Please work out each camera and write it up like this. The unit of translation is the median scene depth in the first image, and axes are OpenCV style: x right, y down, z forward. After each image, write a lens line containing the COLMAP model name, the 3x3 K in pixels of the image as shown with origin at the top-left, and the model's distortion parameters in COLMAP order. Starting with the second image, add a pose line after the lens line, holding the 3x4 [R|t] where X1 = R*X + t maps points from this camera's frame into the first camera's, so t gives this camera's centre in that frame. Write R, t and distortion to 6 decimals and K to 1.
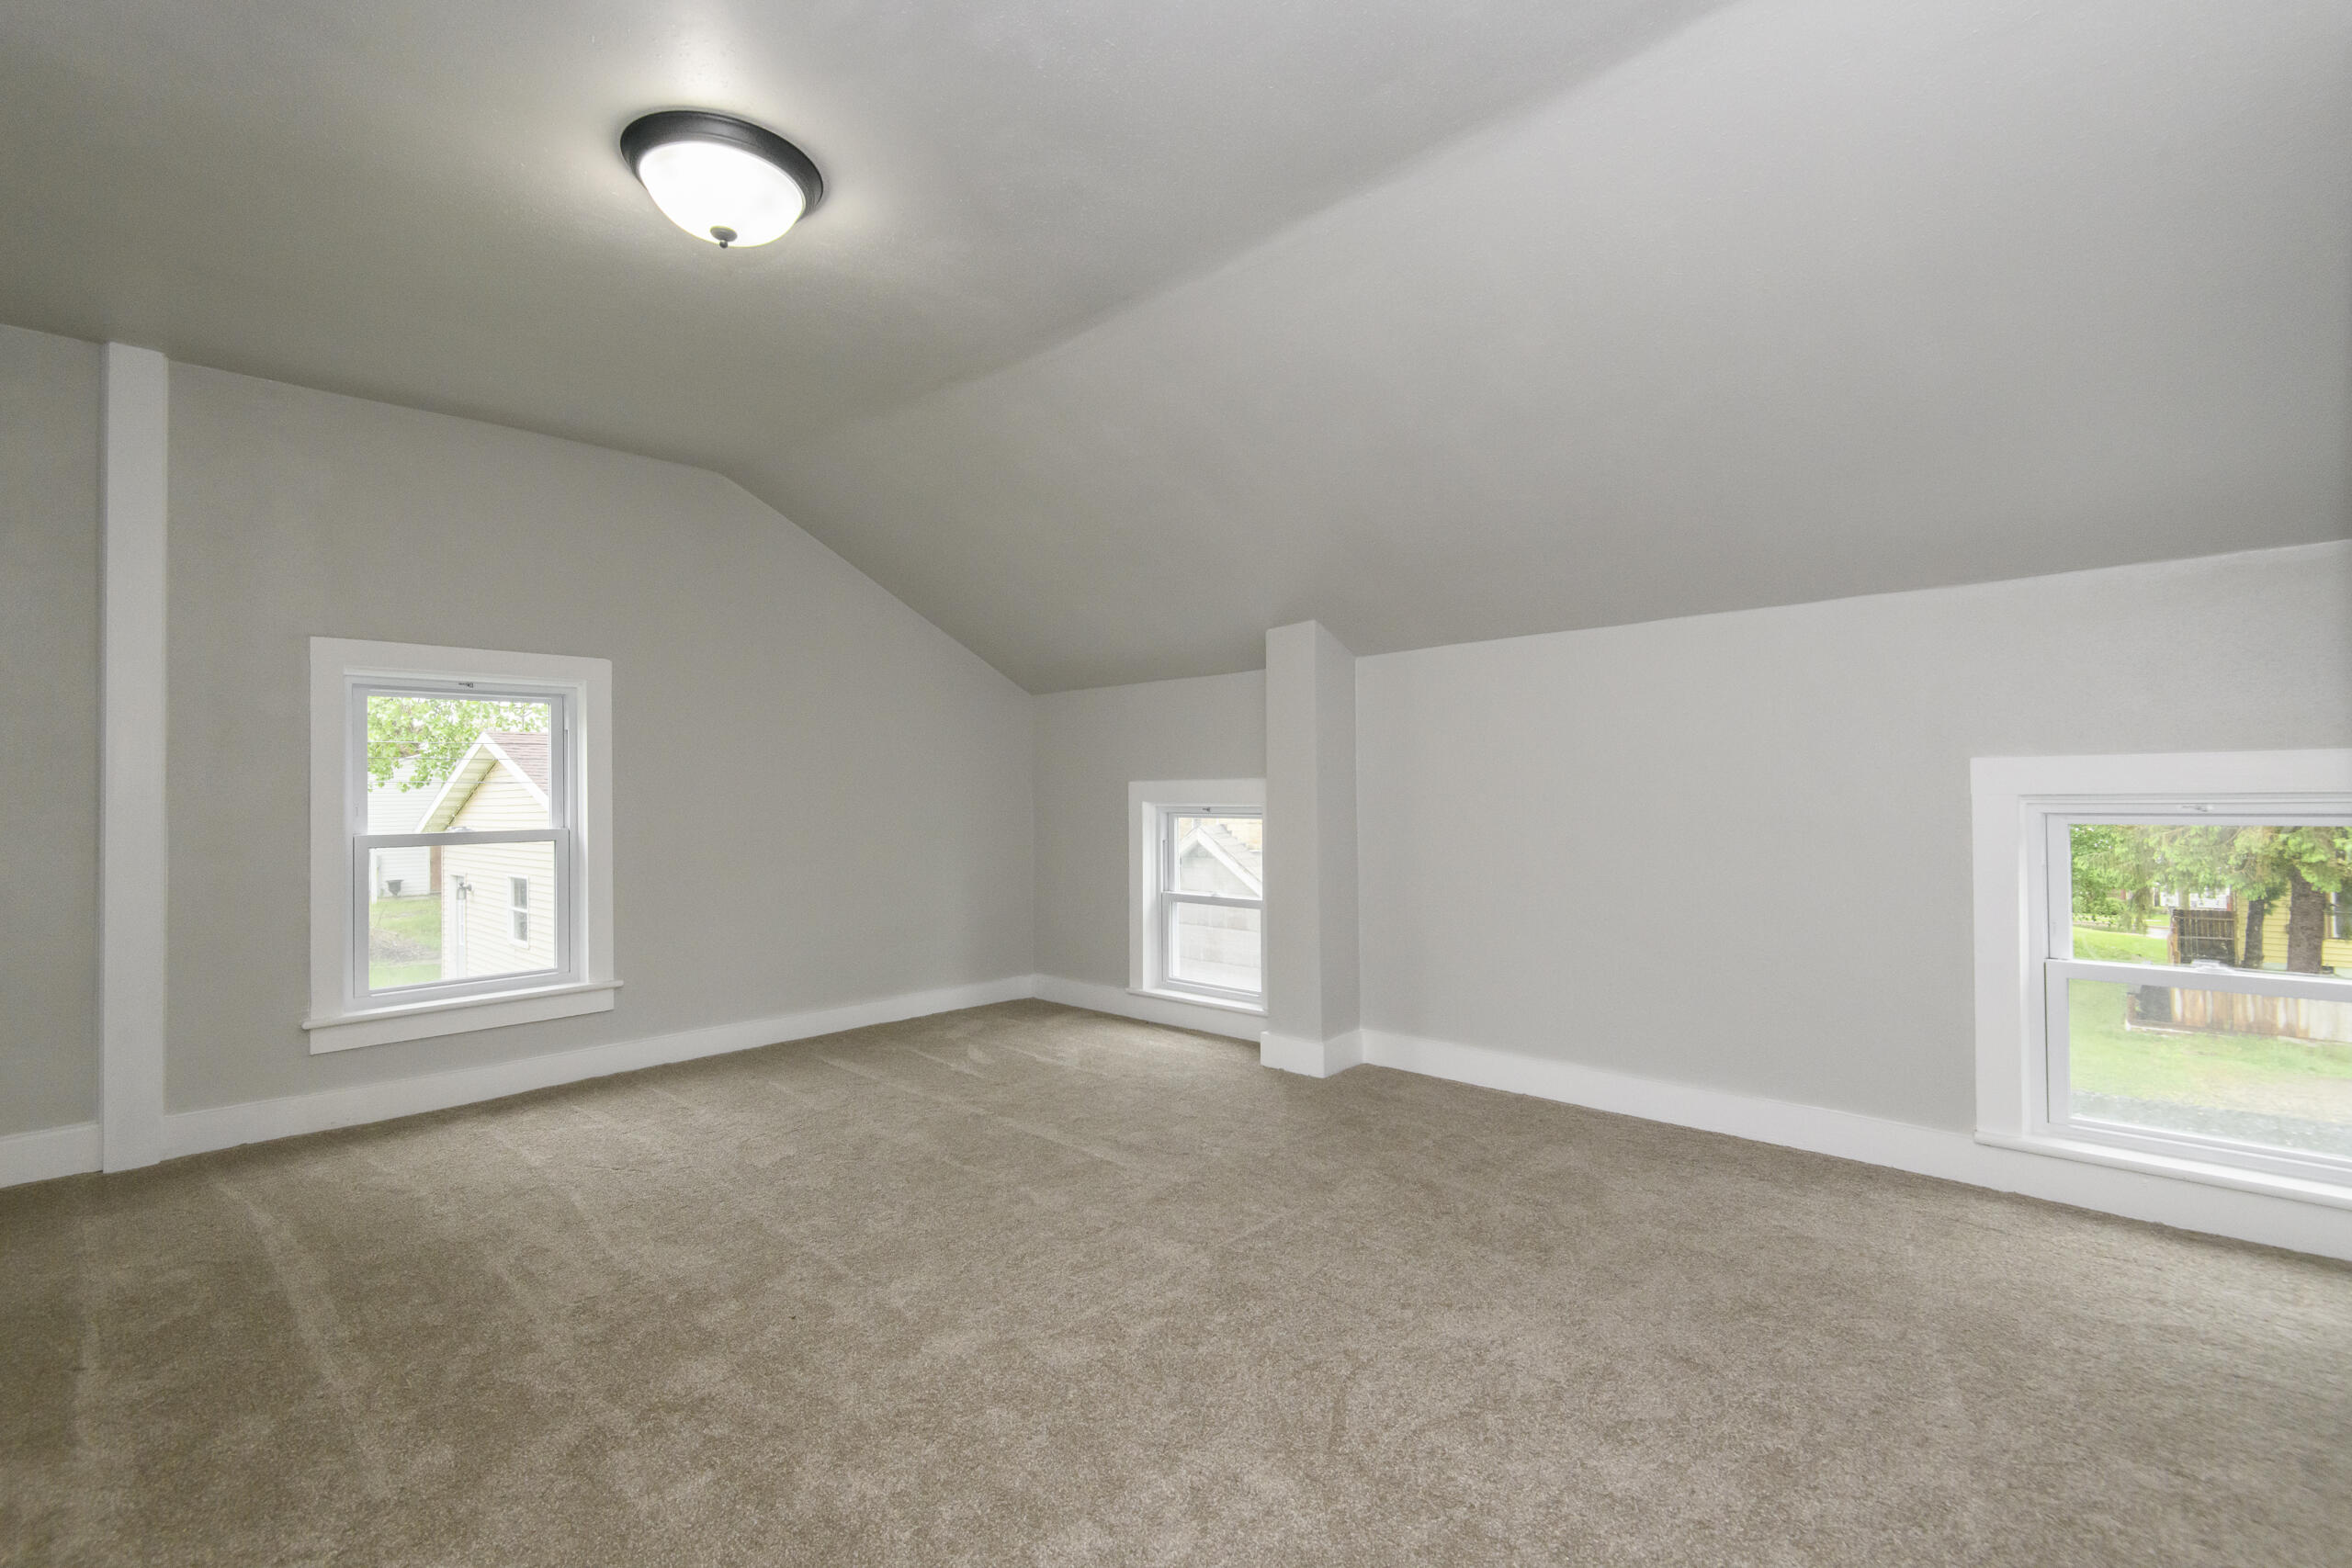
lens RADIAL K [[1053.3, 0, 1176.0], [0, 1053.3, 784.0], [0, 0, 1]] dist [0.024140, -0.000554]
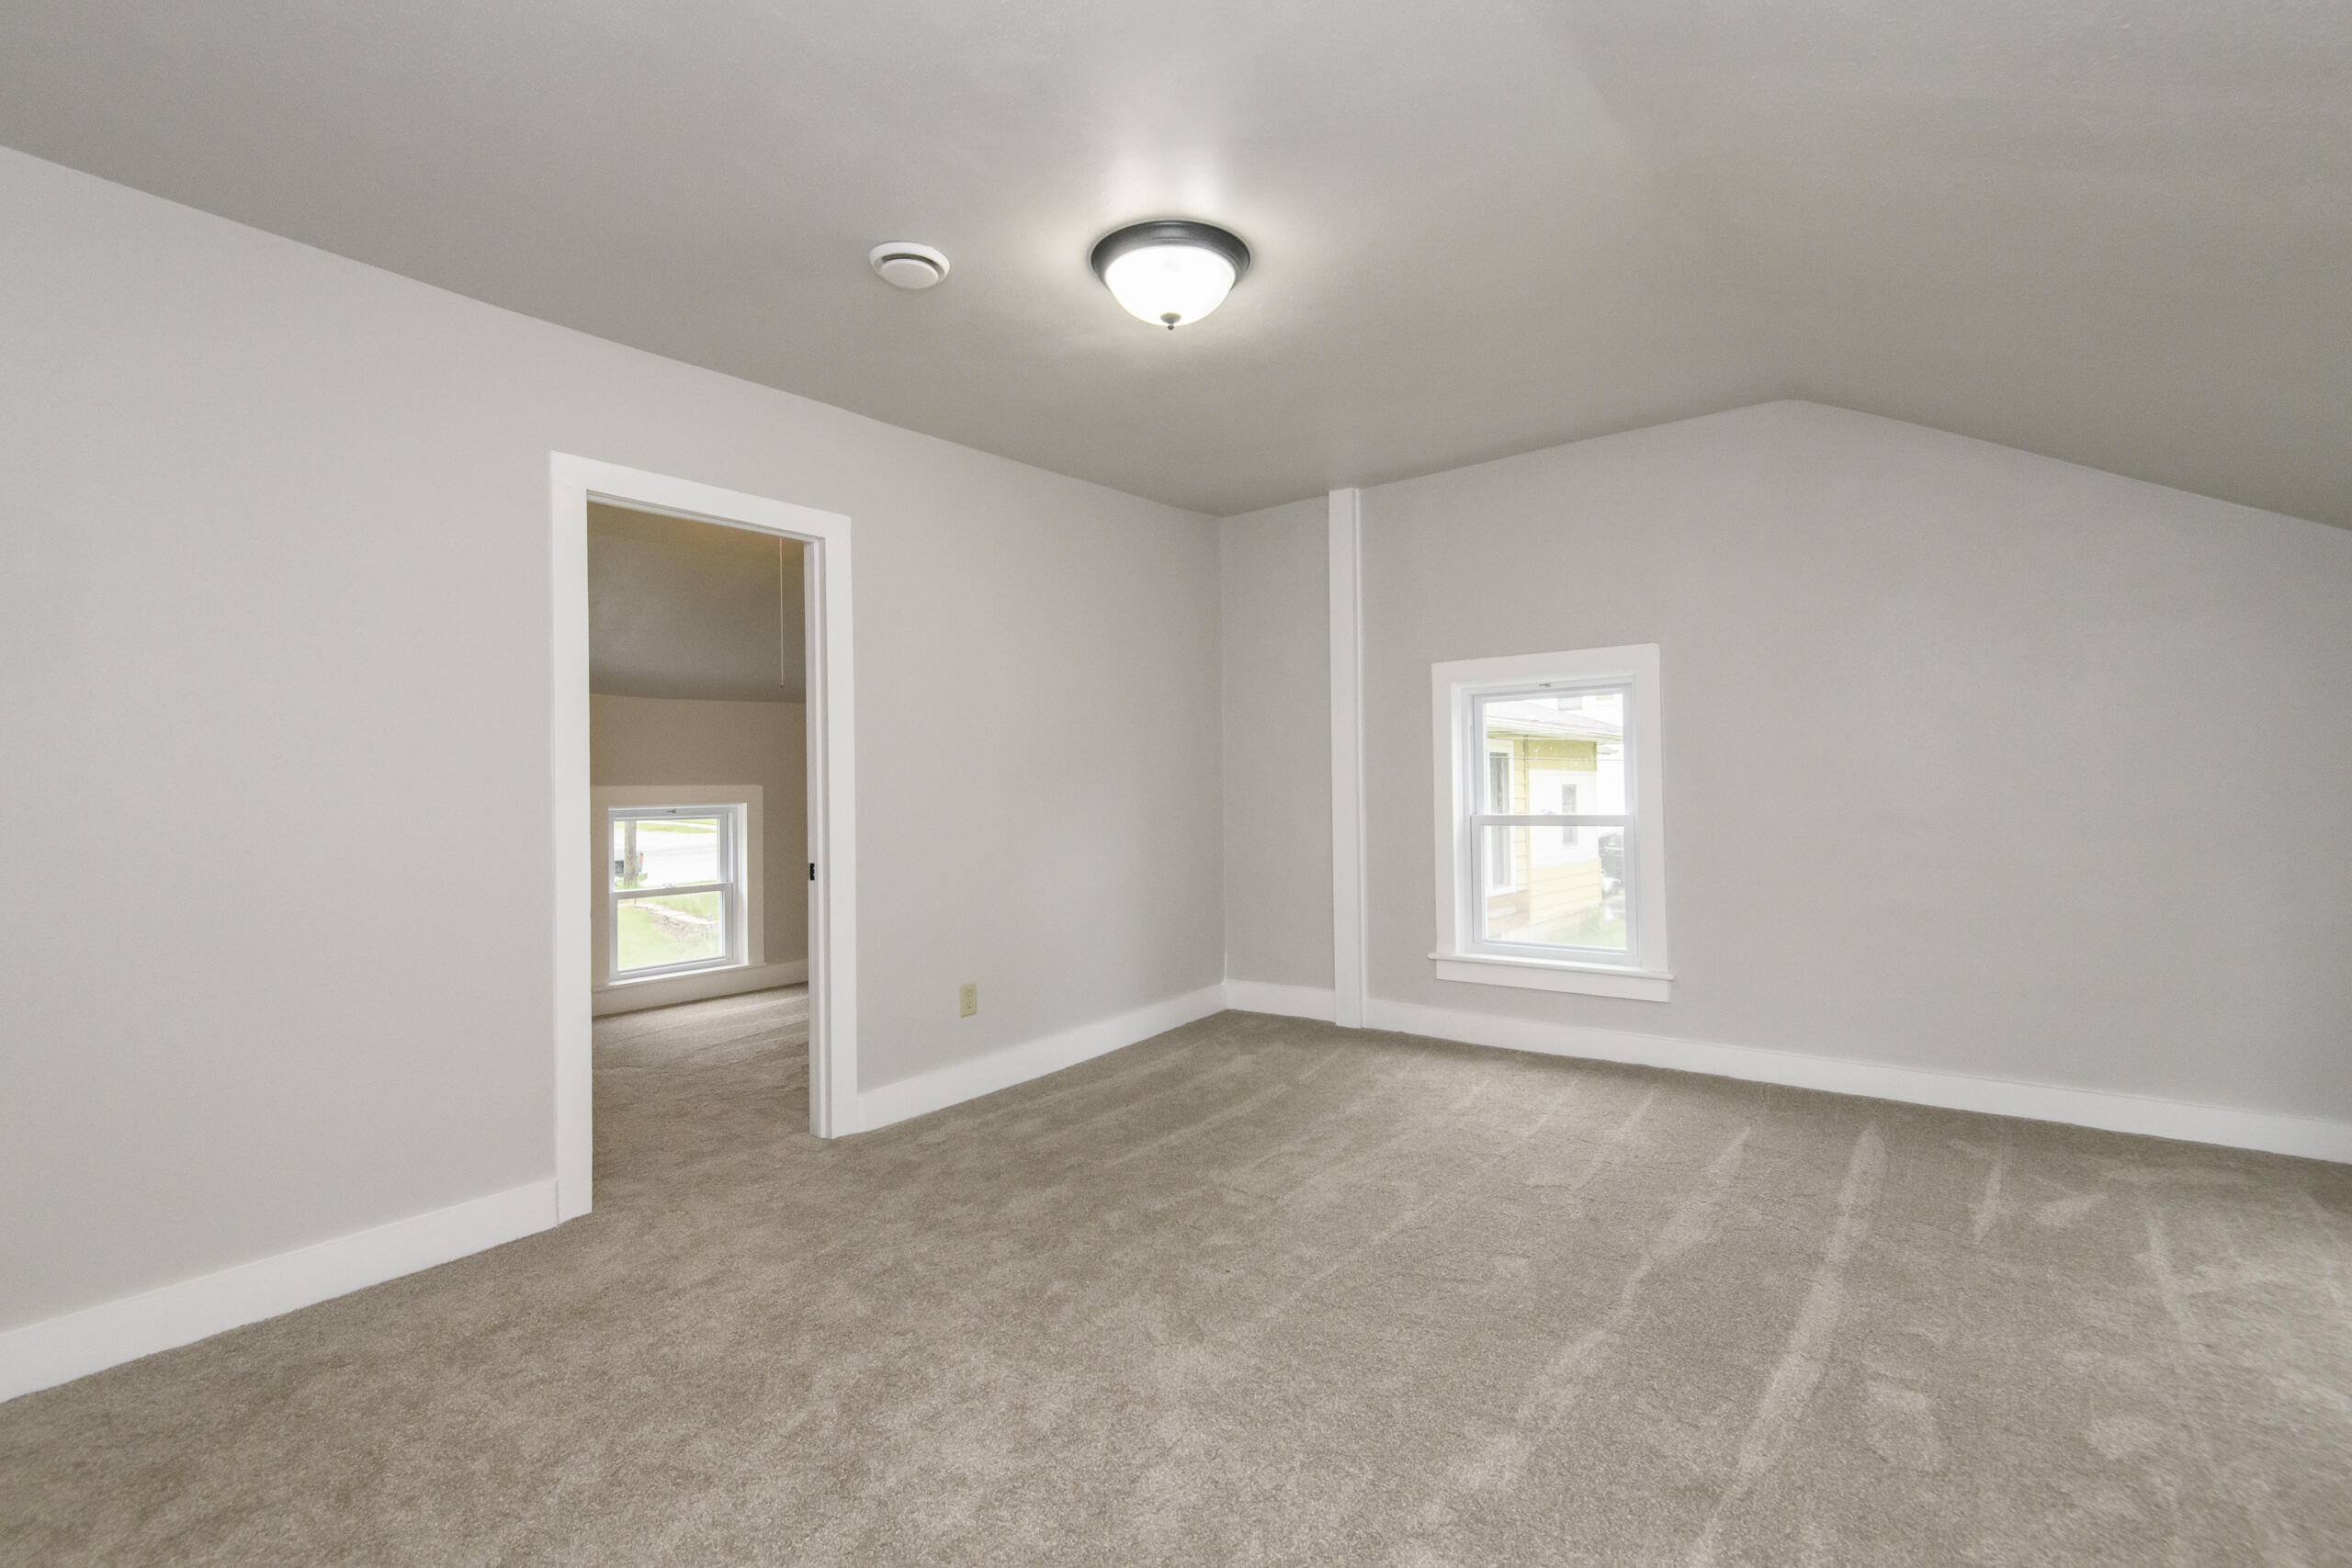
lens RADIAL K [[1083.9, 0, 1187.2], [0, 1083.9, 775.3], [0, 0, 1]] dist [-0.002845, -0.001087]
pose [[0.100822, -0.000063, -0.994904, 0.493654], [0.024672, 0.999693, 0.002437, -0.009567], [0.994598, -0.024792, 0.100793, 0.566352]]
